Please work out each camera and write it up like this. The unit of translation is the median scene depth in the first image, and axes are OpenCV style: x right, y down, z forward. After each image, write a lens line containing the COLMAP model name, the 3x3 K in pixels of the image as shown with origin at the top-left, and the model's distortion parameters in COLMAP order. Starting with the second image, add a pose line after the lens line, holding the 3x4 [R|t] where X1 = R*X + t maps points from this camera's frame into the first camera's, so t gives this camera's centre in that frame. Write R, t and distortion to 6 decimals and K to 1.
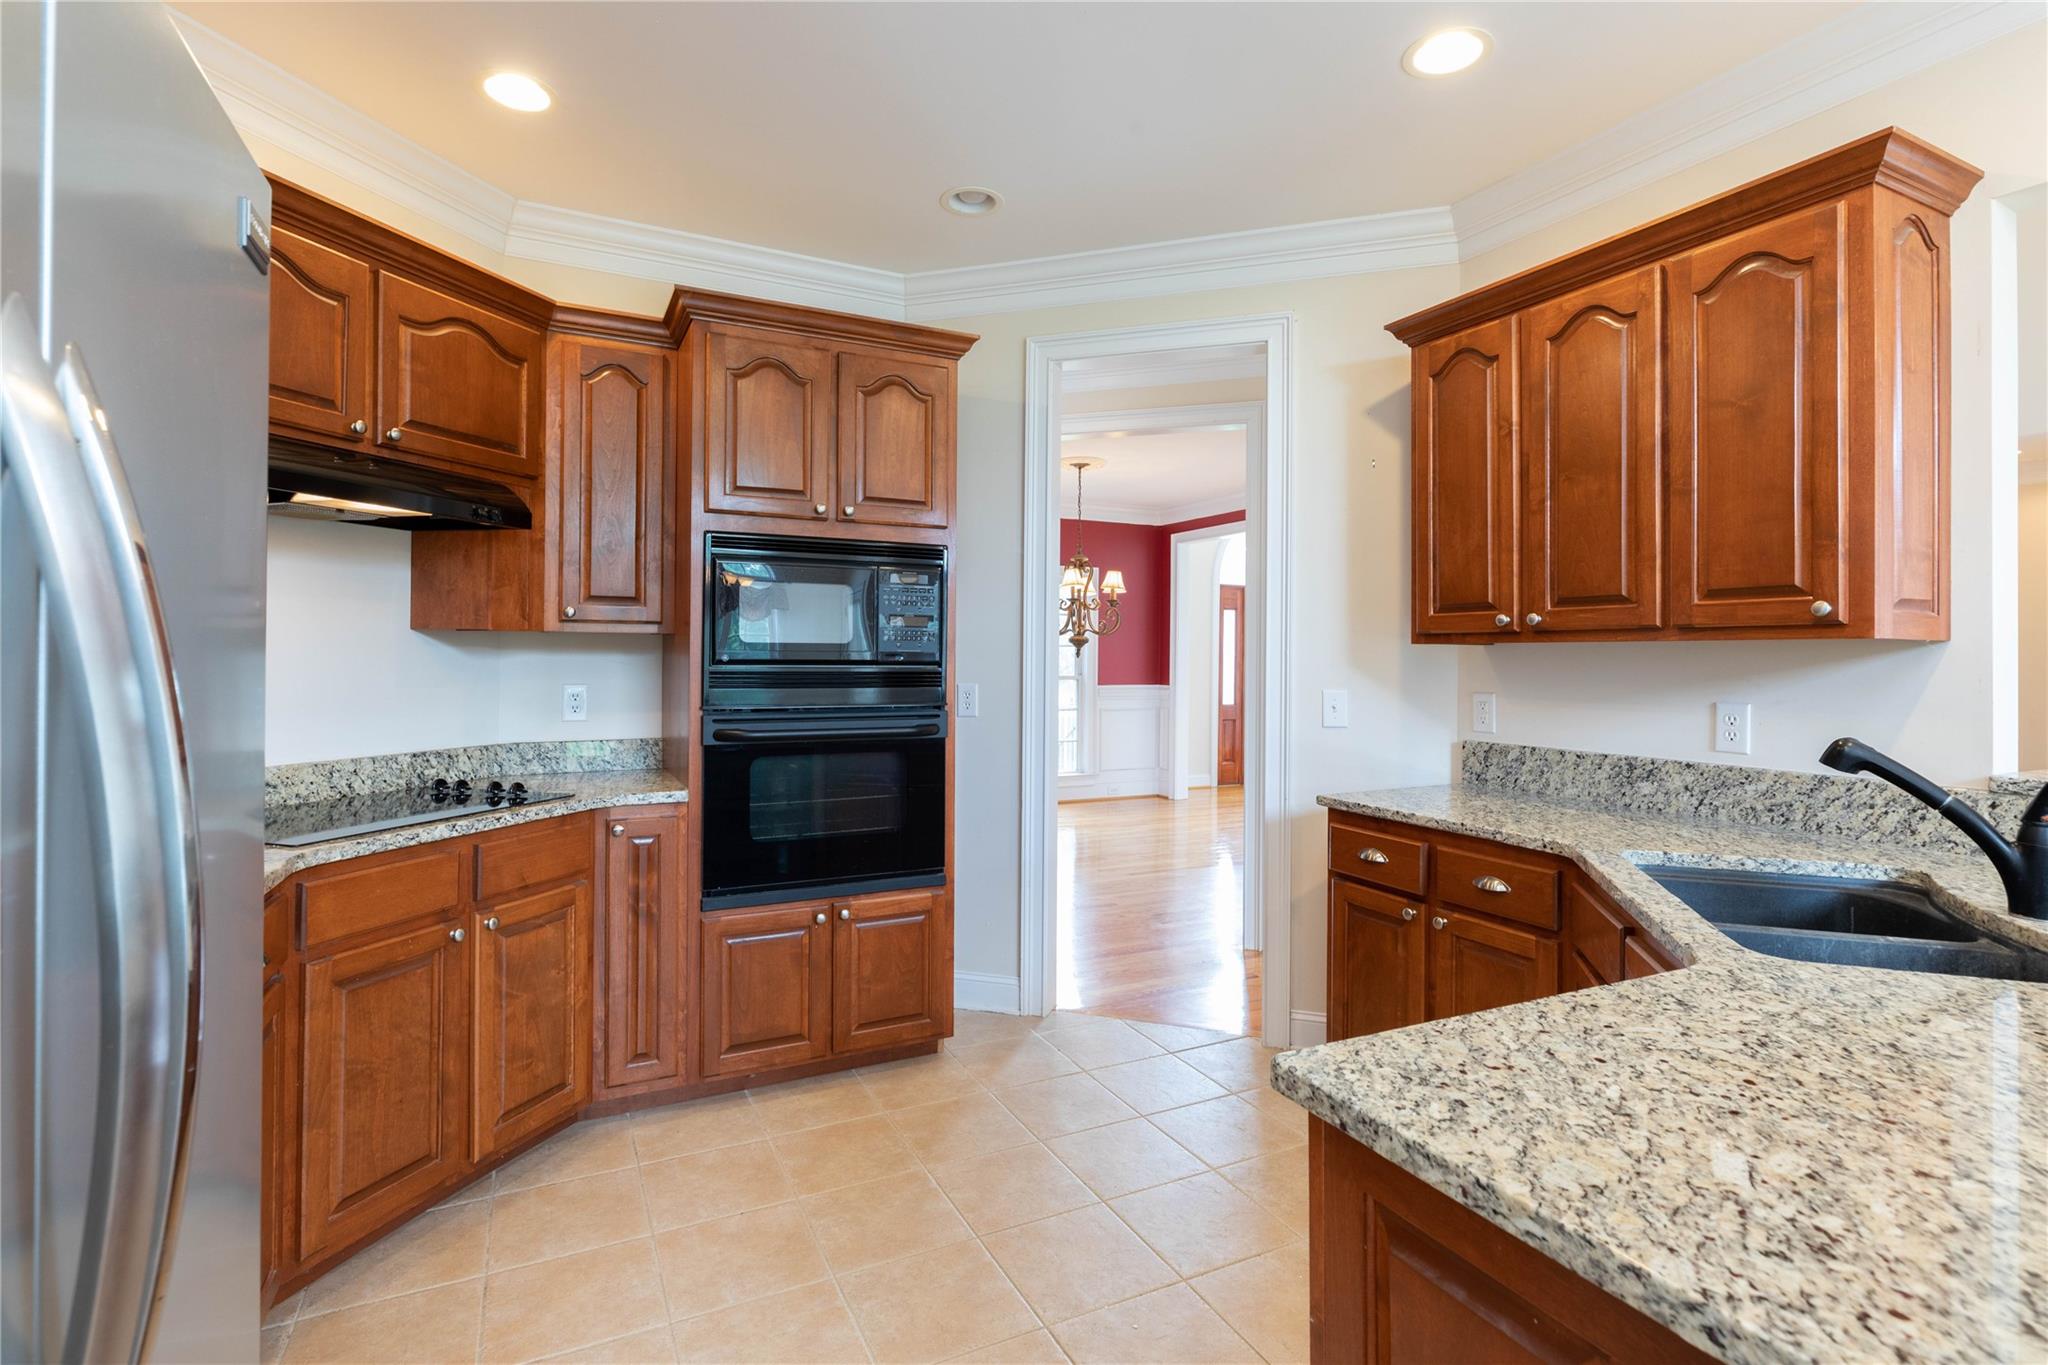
lens RADIAL K [[987.5, 0, 1047.3], [0, 987.5, 652.0], [0, 0, 1]] dist [0.000956, 0.000261]
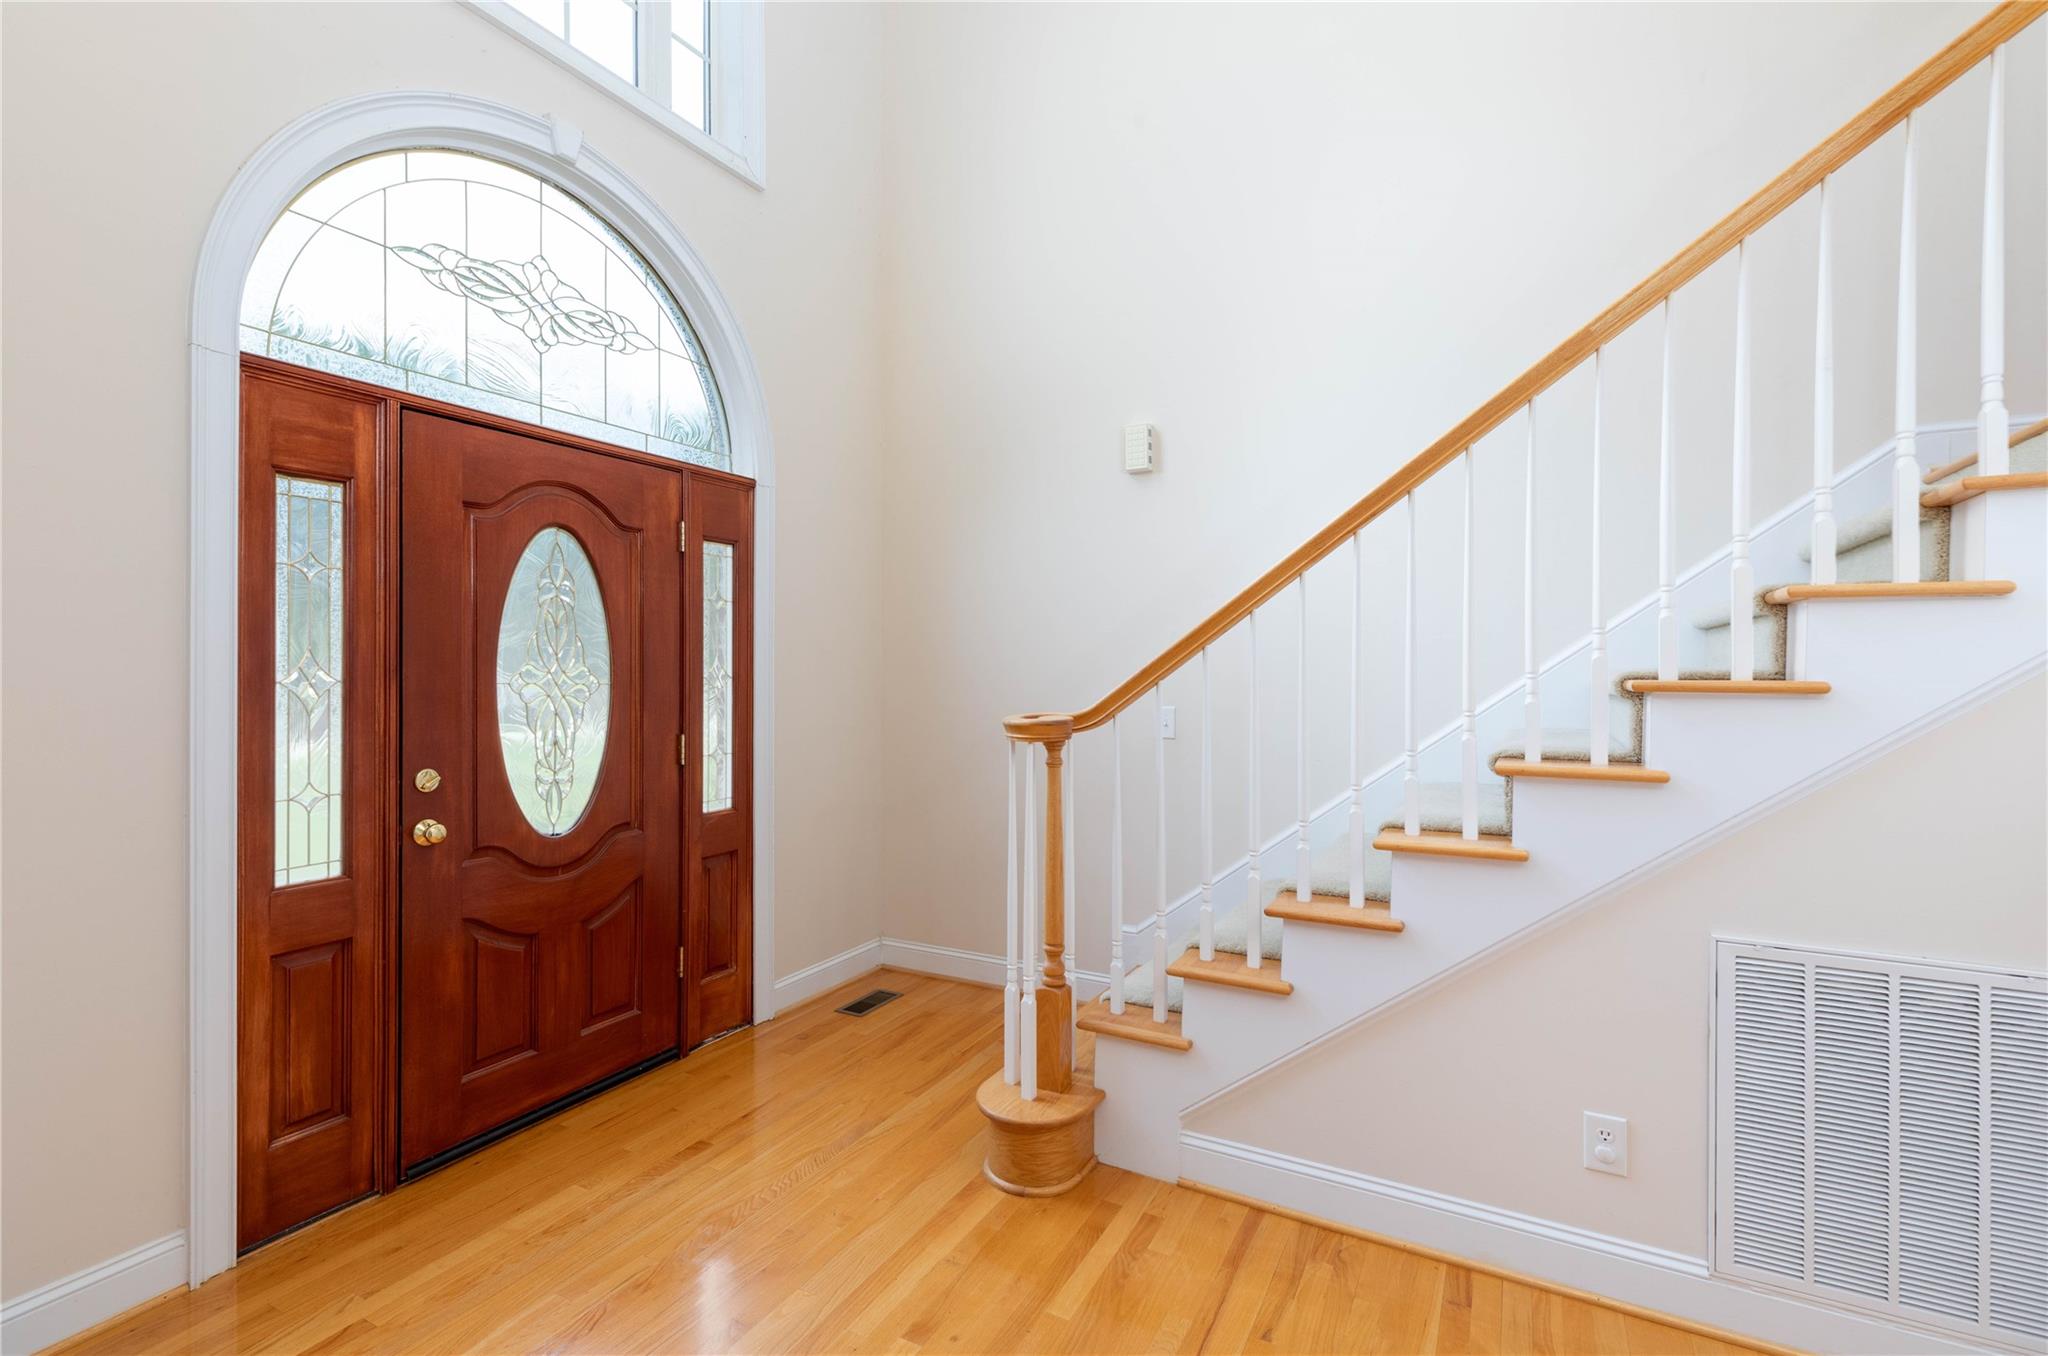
lens RADIAL K [[933.4, 0, 1029.6], [0, 933.4, 667.8], [0, 0, 1]] dist [0.014788, -0.000041]
pose [[0.829093, -0.011557, 0.558992, 0.223201], [0.005389, 0.999905, 0.012680, -0.000330], [-0.559085, -0.007501, 0.829076, 0.793893]]
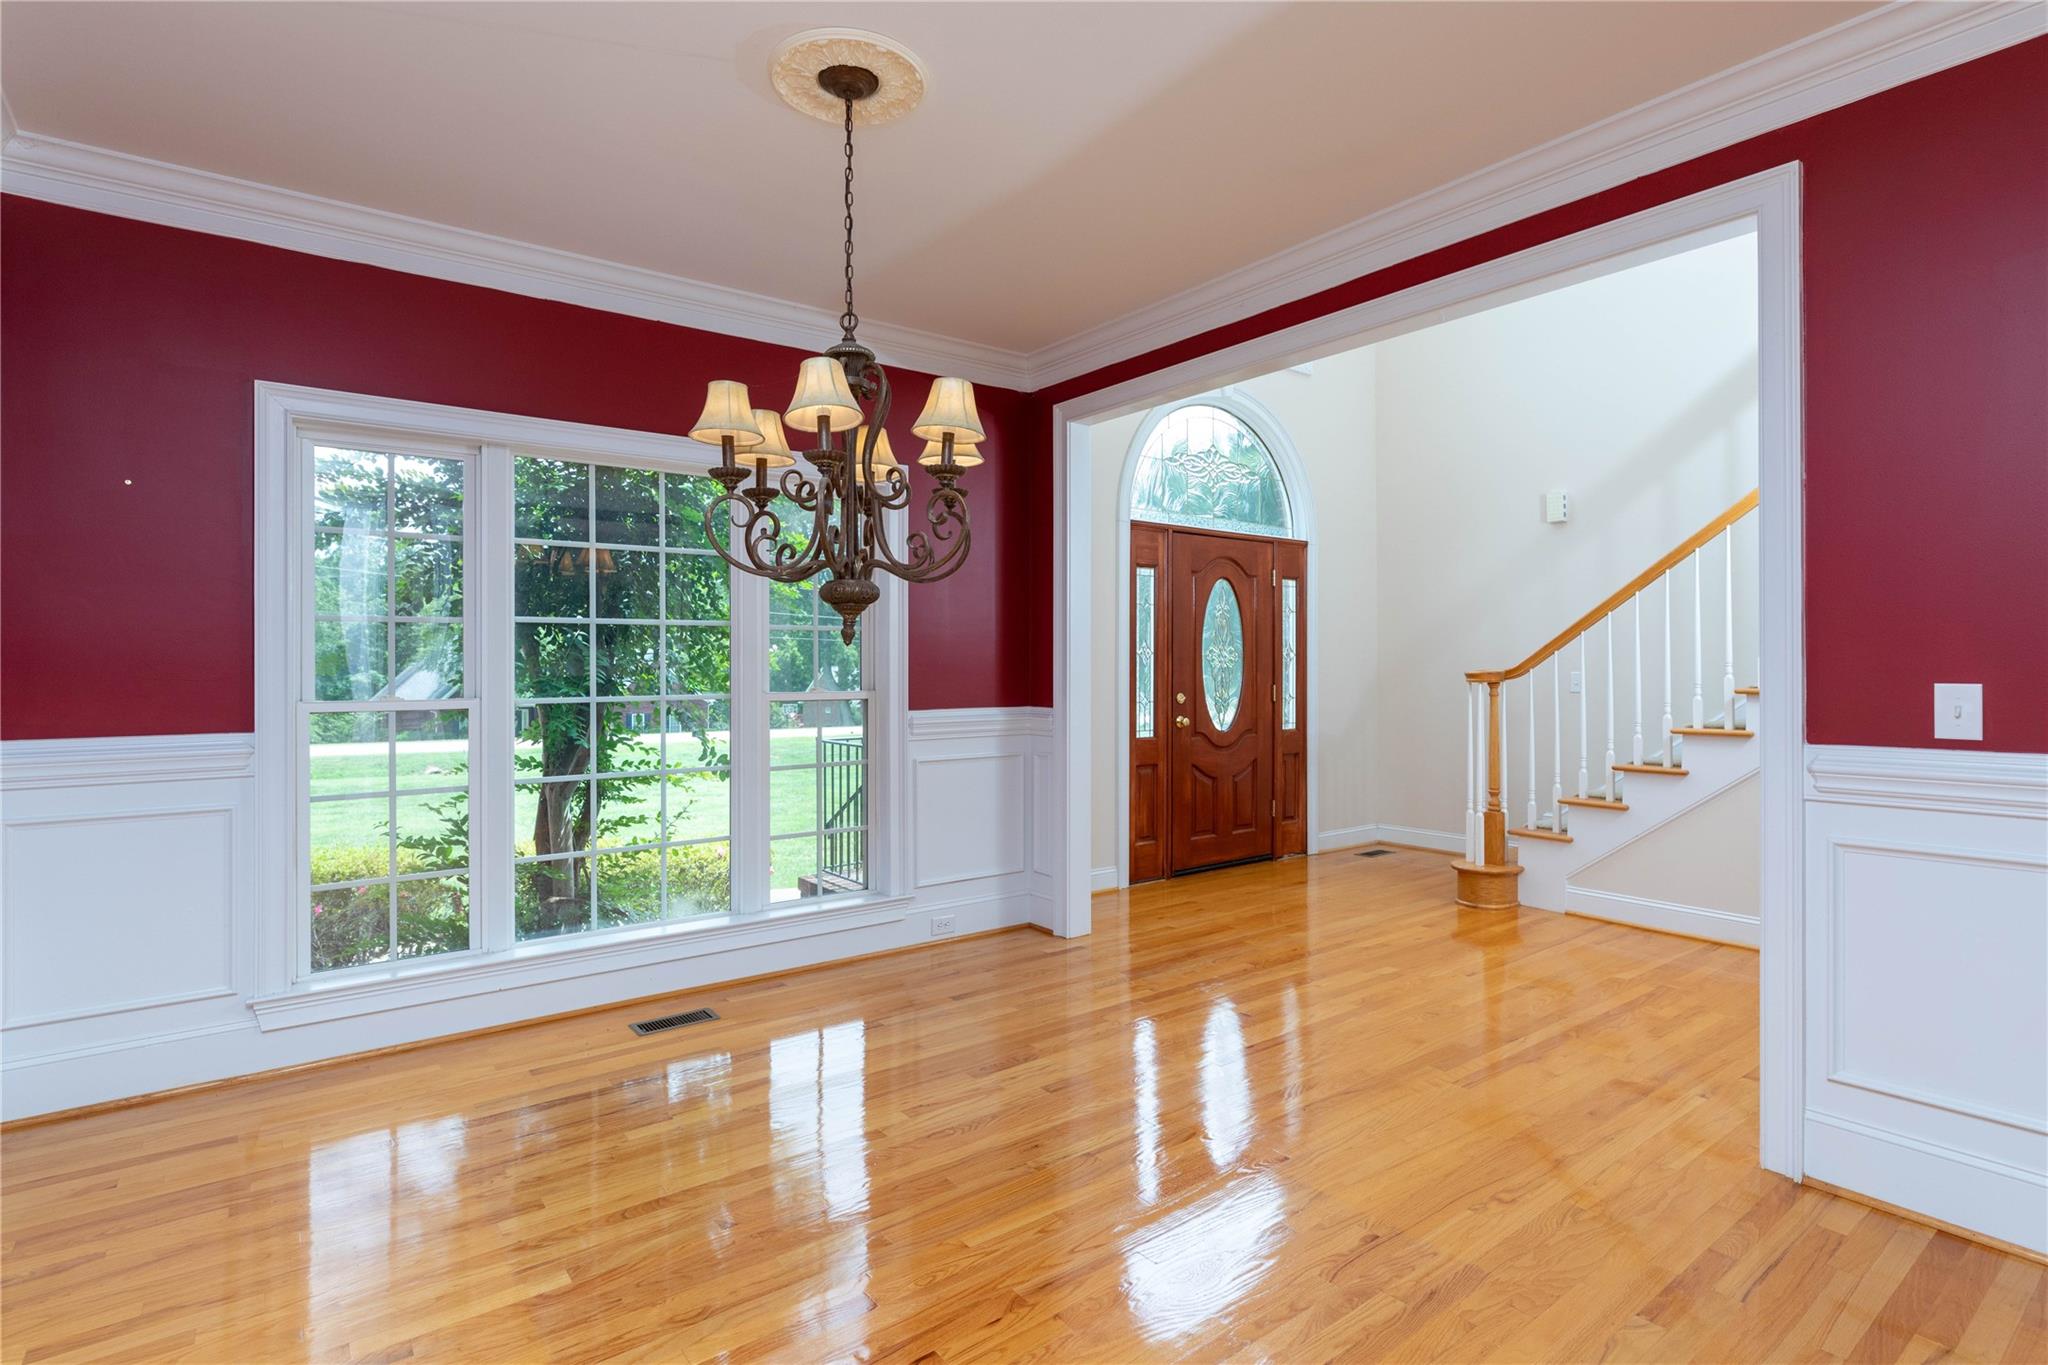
lens RADIAL K [[1020.0, 0, 1030.1], [0, 1020.0, 654.4], [0, 0, 1]] dist [0.014426, -0.001114]
pose [[0.985382, -0.010261, 0.170048, 0.024498], [0.010733, 0.999941, -0.001861, 0.006864], [-0.170018, 0.003659, 0.985434, 0.489275]]
